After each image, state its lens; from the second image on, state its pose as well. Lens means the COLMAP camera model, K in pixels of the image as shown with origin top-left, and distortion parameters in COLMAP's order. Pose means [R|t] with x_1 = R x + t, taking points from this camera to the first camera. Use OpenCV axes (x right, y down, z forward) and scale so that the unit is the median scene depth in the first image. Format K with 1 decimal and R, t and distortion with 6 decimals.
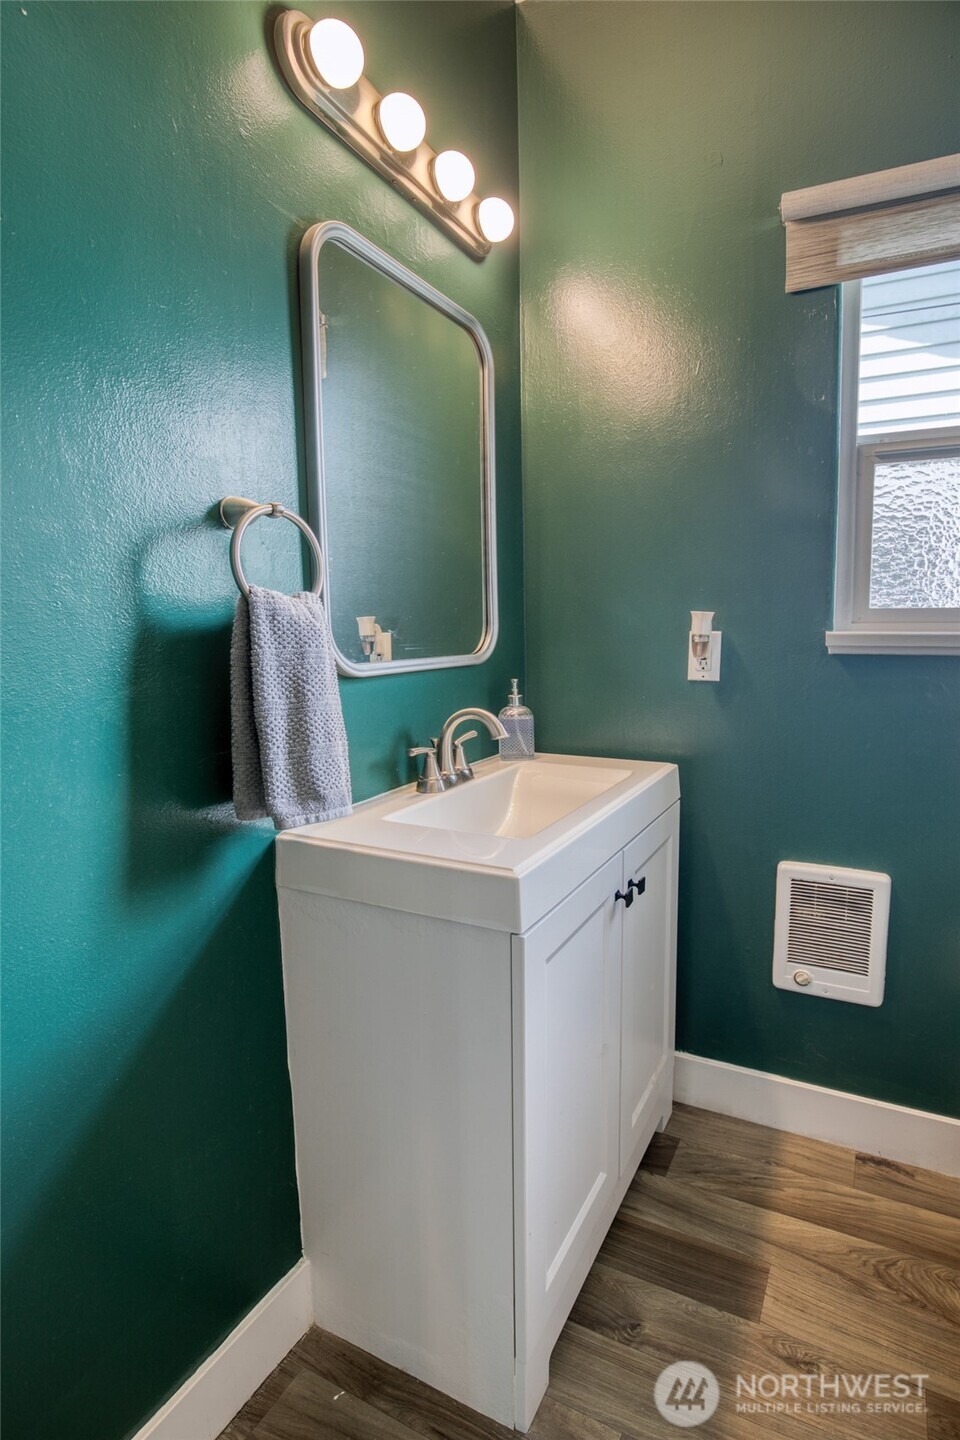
lens RADIAL K [[759.2, 0, 483.1], [0, 759.2, 715.0], [0, 0, 1]] dist [-0.033927, 0.000770]
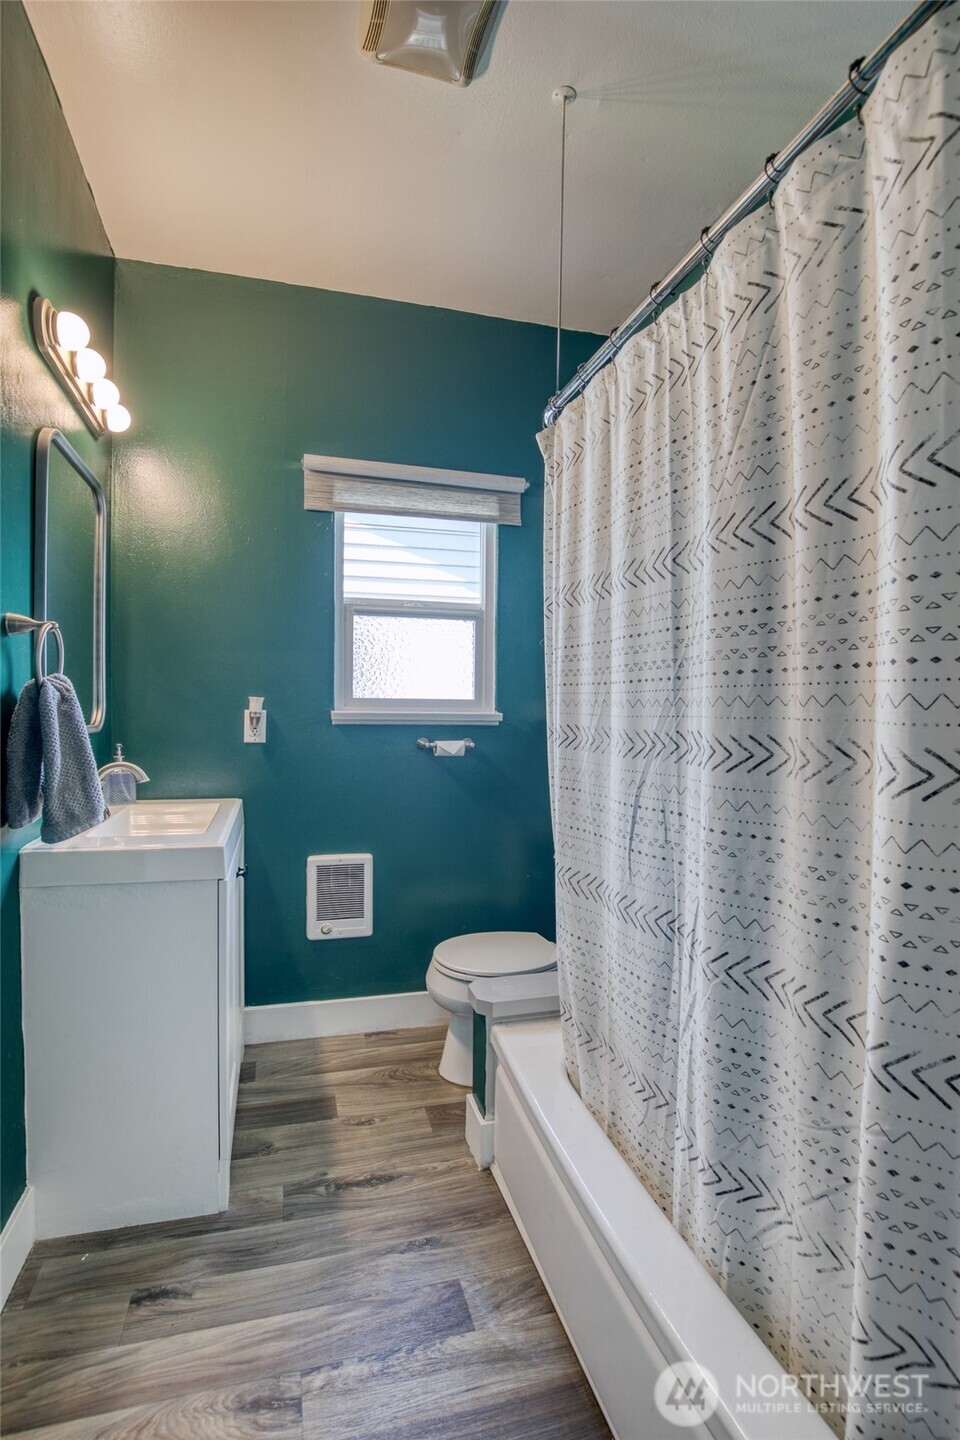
lens RADIAL K [[676.4, 0, 481.6], [0, 676.4, 718.4], [0, 0, 1]] dist [-0.026665, 0.000609]
pose [[0.736304, 0.006309, 0.676622, -0.312454], [0.064381, 0.994767, -0.079336, 0.046064], [-0.673581, 0.101977, 0.732044, -0.316867]]
